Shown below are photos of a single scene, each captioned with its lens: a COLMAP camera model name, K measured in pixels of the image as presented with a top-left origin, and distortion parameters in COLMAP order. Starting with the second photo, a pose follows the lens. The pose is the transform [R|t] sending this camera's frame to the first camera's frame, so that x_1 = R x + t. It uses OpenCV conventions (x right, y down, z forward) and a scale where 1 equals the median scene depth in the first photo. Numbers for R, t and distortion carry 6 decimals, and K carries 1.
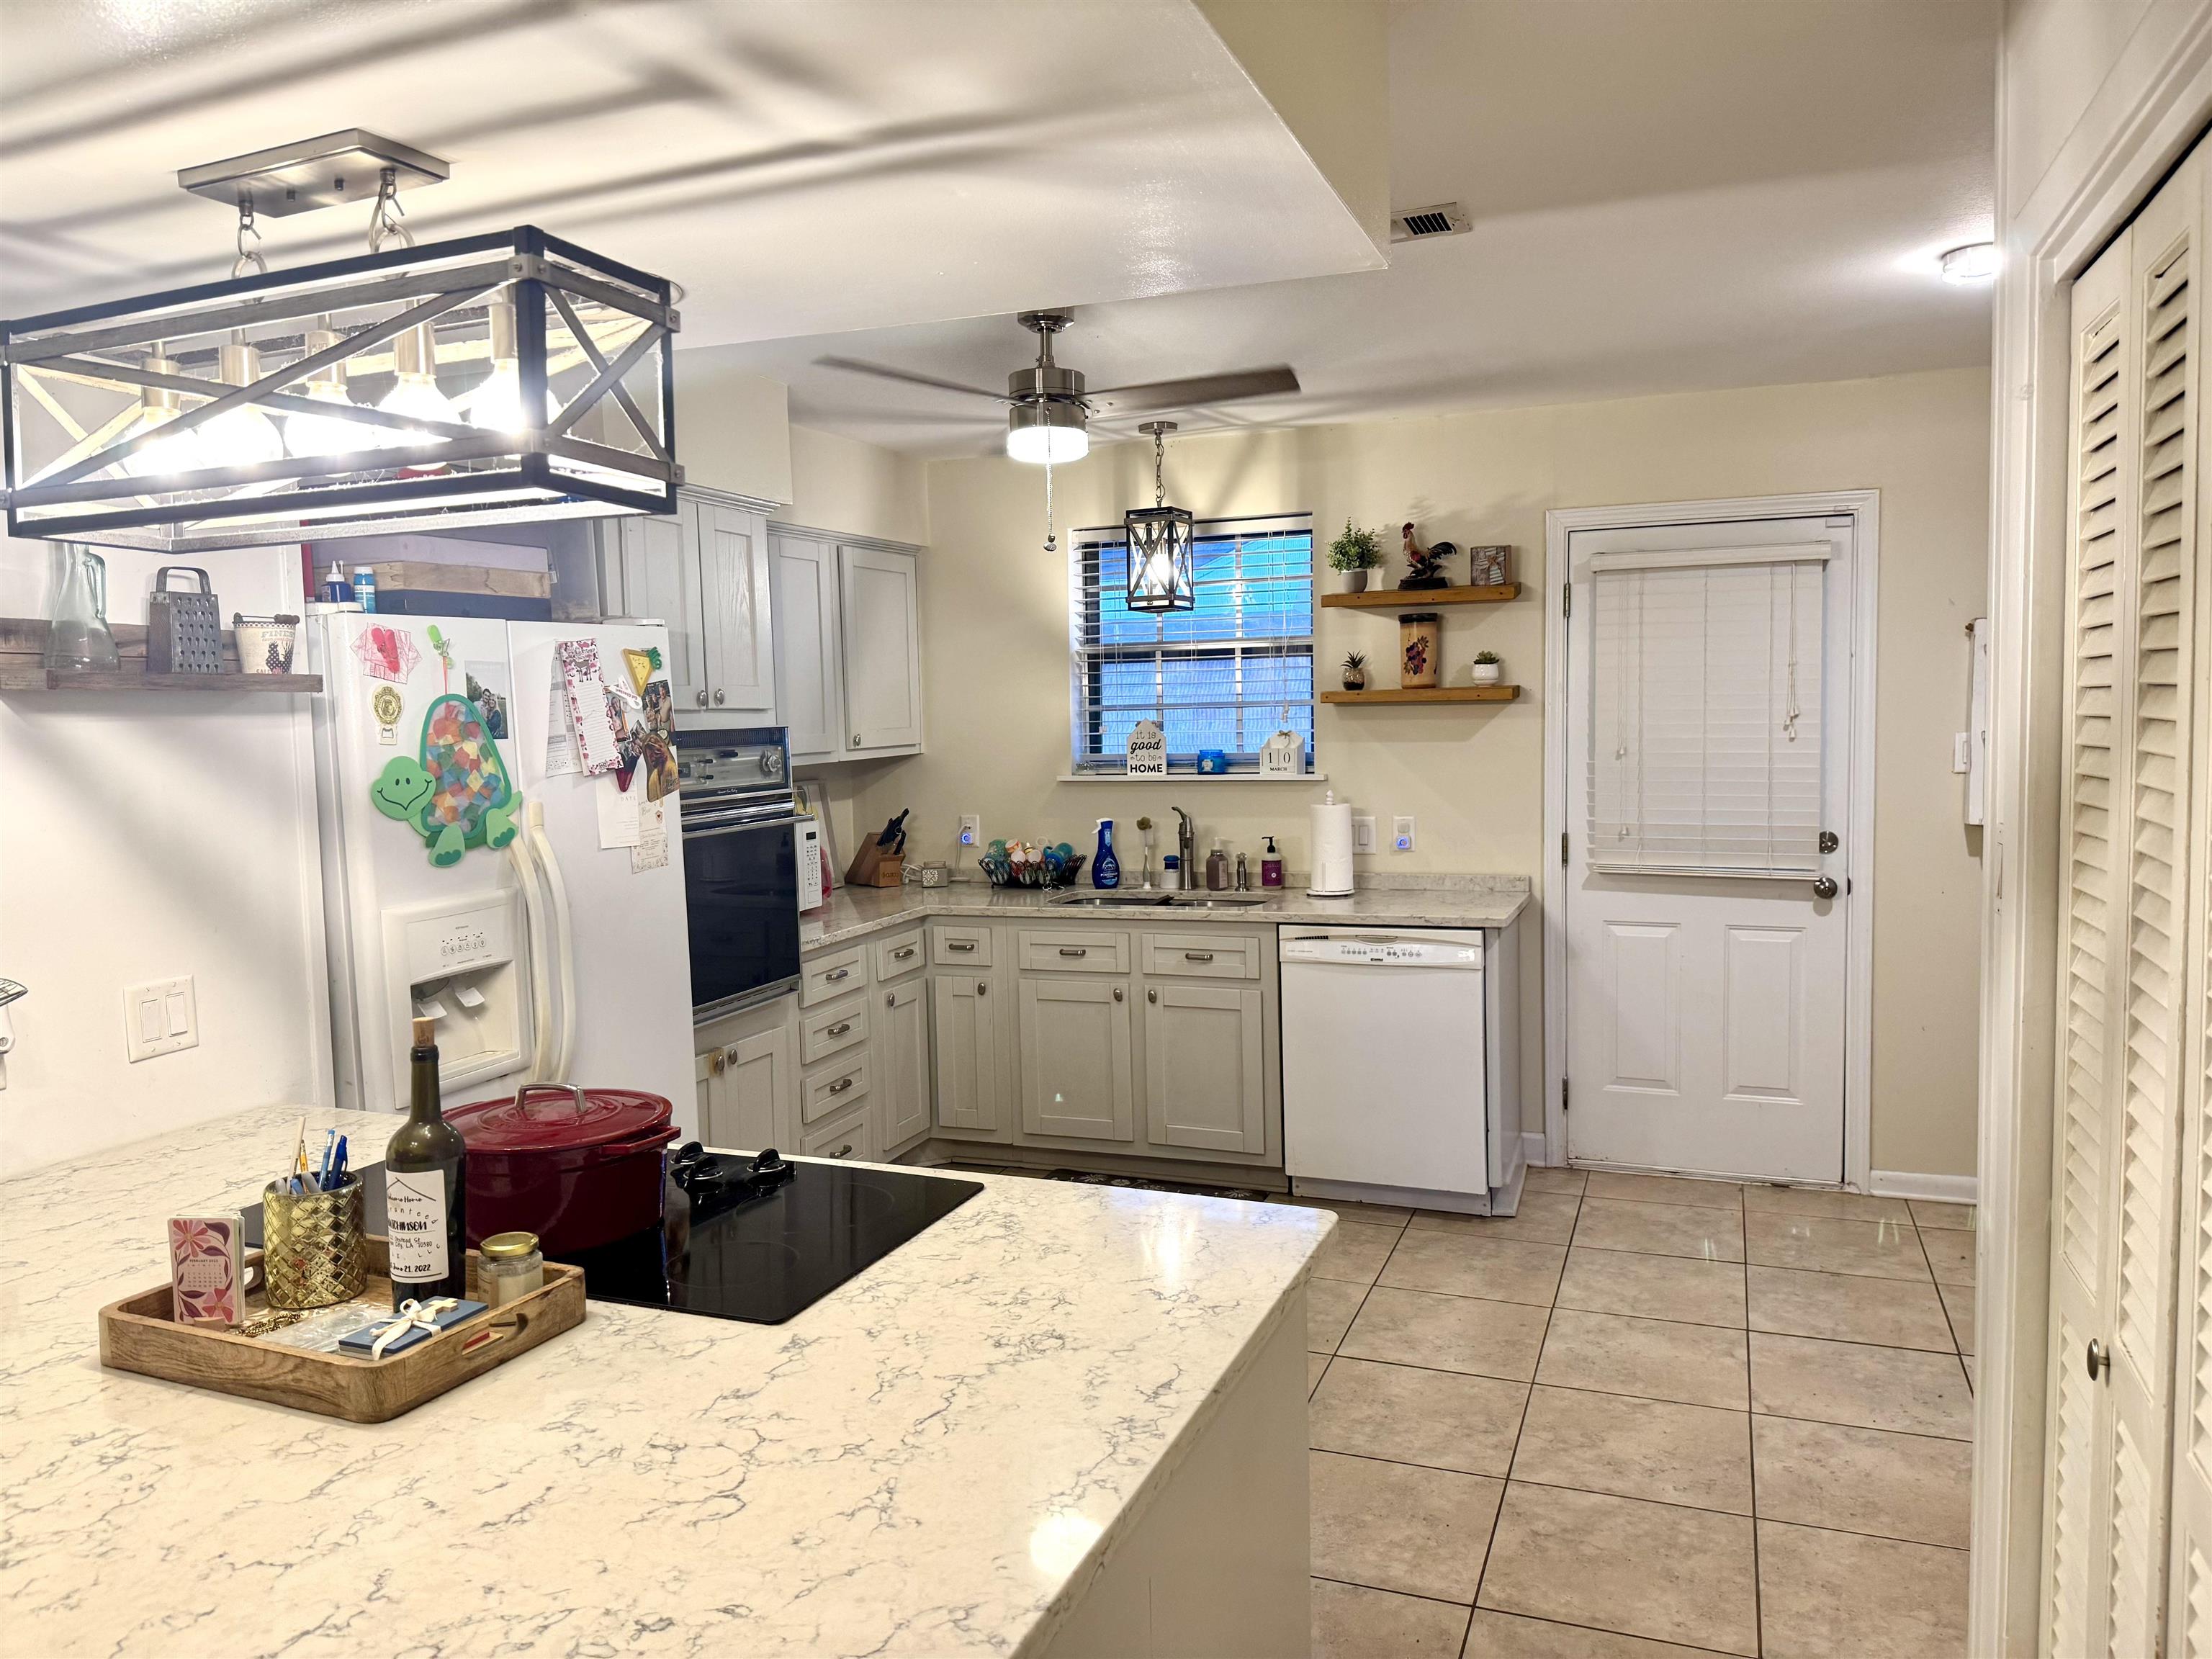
lens RADIAL K [[1525.7, 0, 1112.8], [0, 1525.7, 825.9], [0, 0, 1]] dist [0.176549, -0.311489]
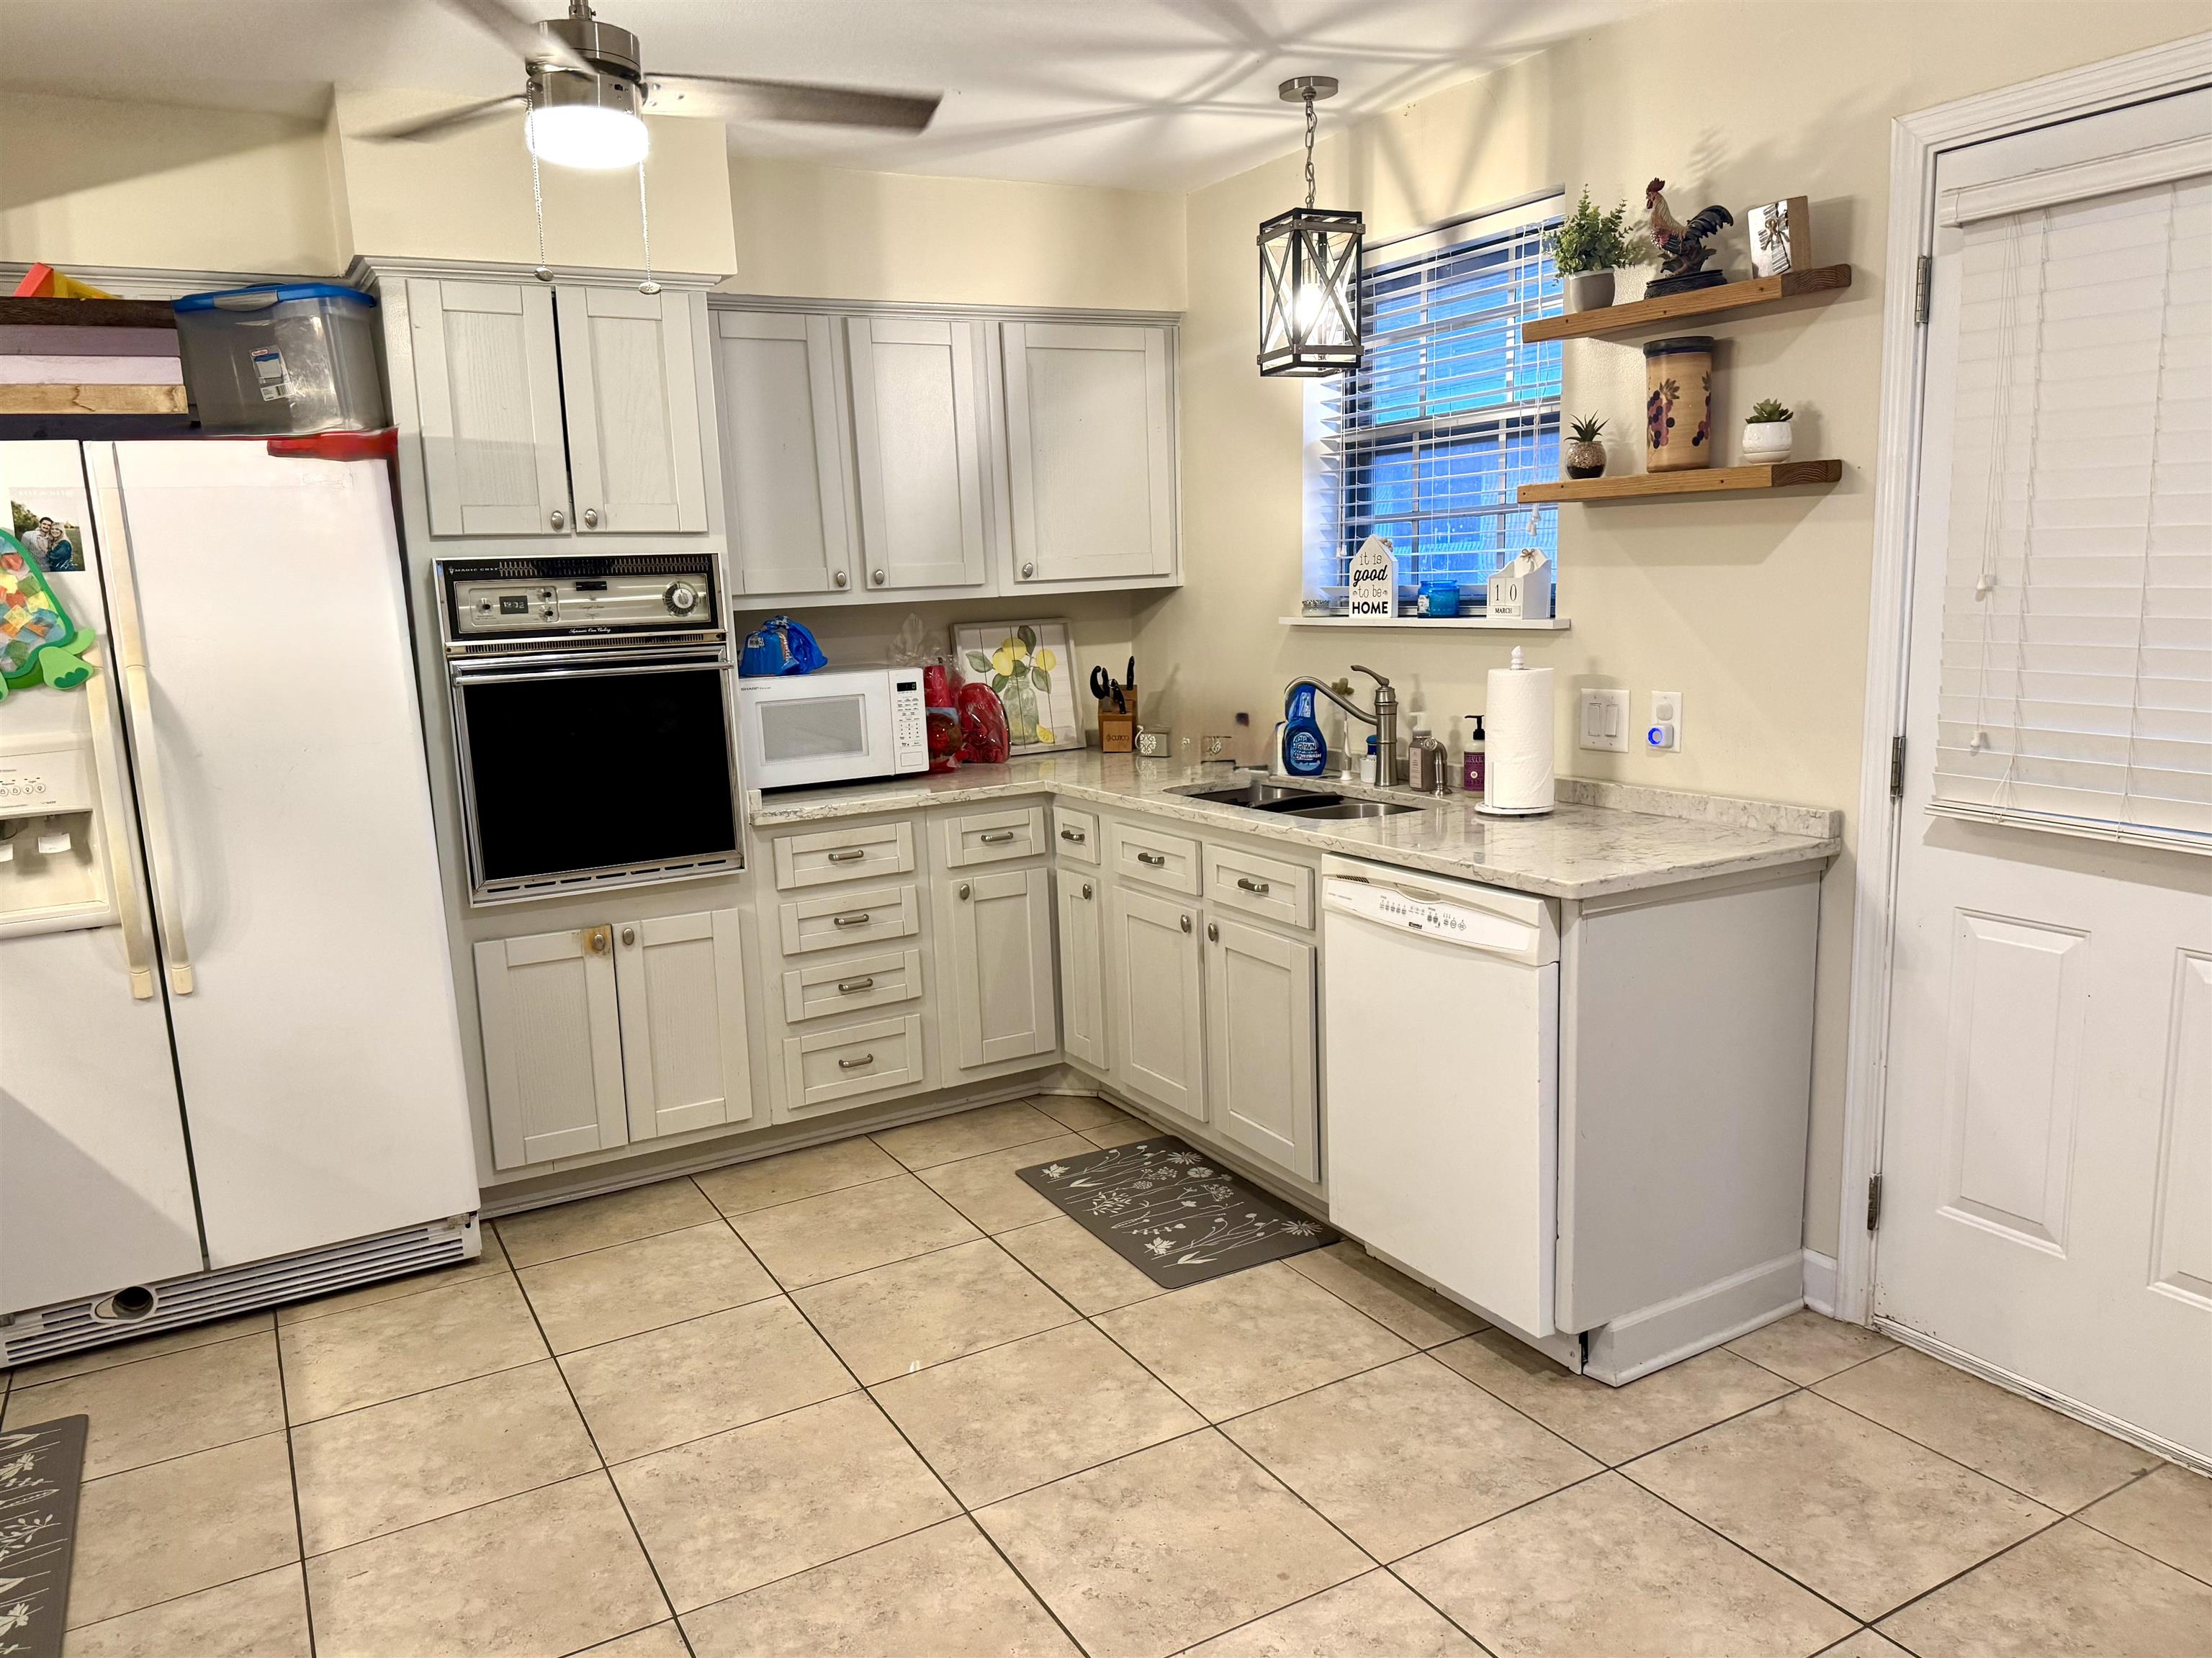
lens RADIAL K [[1588.2, 0, 1108.7], [0, 1588.2, 827.6], [0, 0, 1]] dist [0.071653, -0.090856]
pose [[0.774113, 0.097017, -0.625569, 0.441168], [-0.029387, 0.992629, 0.117577, -0.022030], [0.632365, -0.072634, 0.771258, 0.401773]]
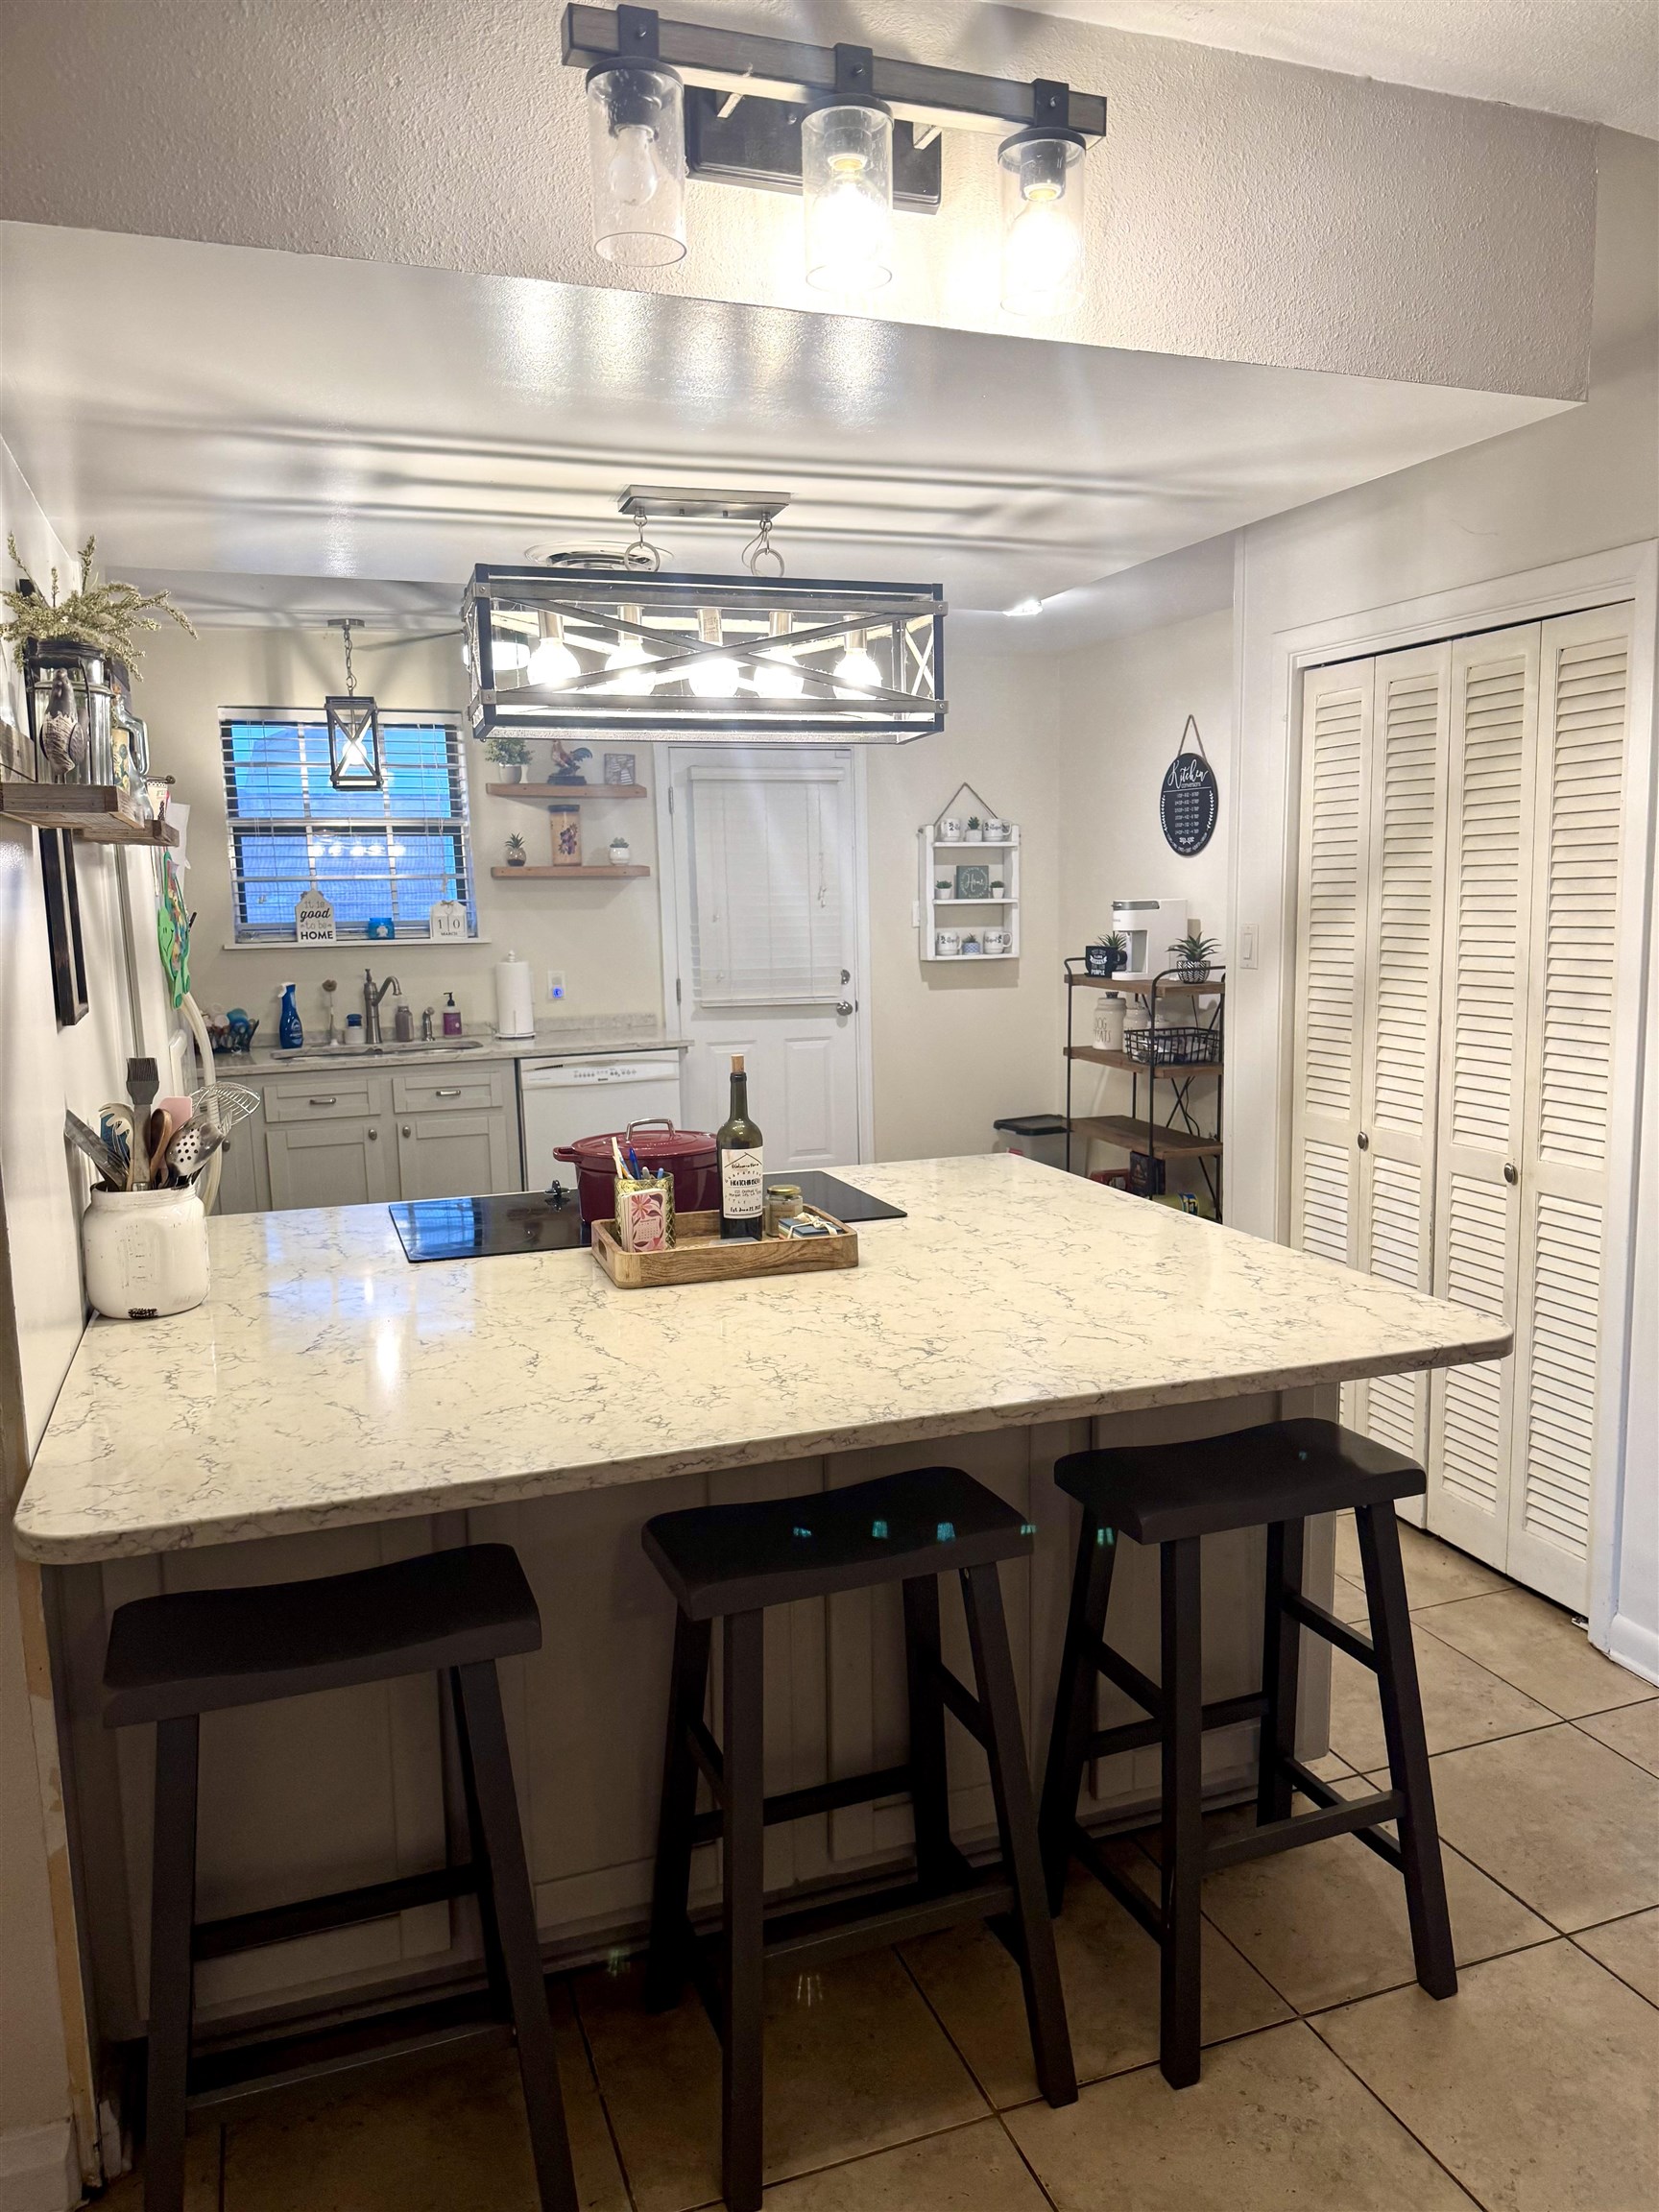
lens RADIAL K [[1541.5, 0, 819.7], [0, 1541.5, 1114.4], [0, 0, 1]] dist [0.109994, -0.154524]
pose [[0.754841, -0.090968, 0.649569, -0.491481], [0.053443, 0.995573, 0.077320, 0.024910], [-0.653727, -0.023650, 0.756361, -0.081623]]
